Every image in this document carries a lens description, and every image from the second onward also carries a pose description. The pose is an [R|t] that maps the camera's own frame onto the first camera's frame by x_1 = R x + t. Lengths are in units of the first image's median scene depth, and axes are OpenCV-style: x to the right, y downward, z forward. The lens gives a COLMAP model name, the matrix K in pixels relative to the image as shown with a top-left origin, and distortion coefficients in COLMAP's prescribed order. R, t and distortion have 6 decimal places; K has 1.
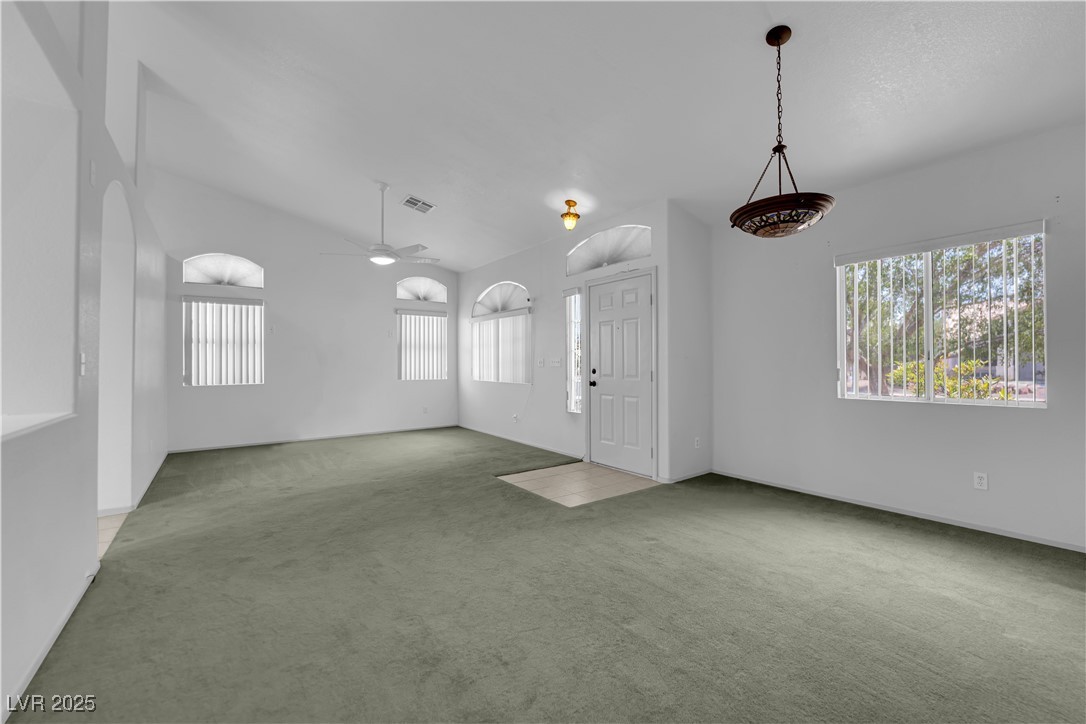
lens RADIAL K [[444.3, 0, 544.9], [0, 444.3, 358.1], [0, 0, 1]] dist [-0.011809, -0.000940]
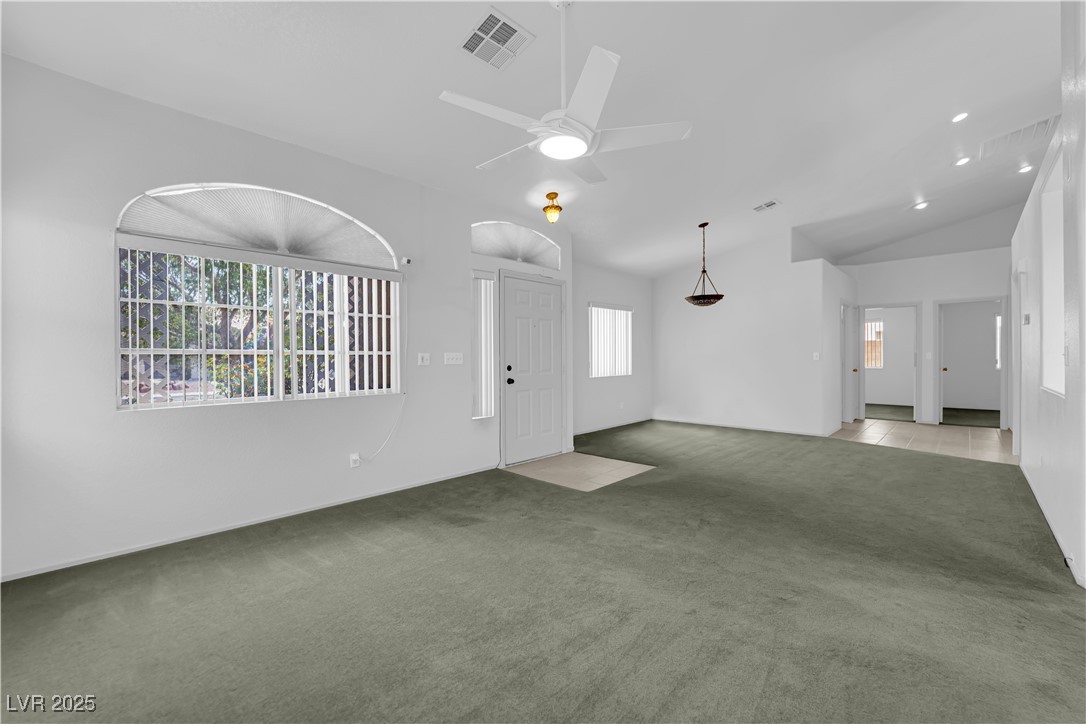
lens RADIAL K [[444.3, 0, 544.2], [0, 444.3, 361.6], [0, 0, 1]] dist [-0.011809, -0.000940]
pose [[-0.185333, -0.004229, 0.982667, -0.970122], [-0.001160, 0.999991, 0.004085, 0.014131], [-0.982675, -0.000382, -0.185337, 1.288455]]
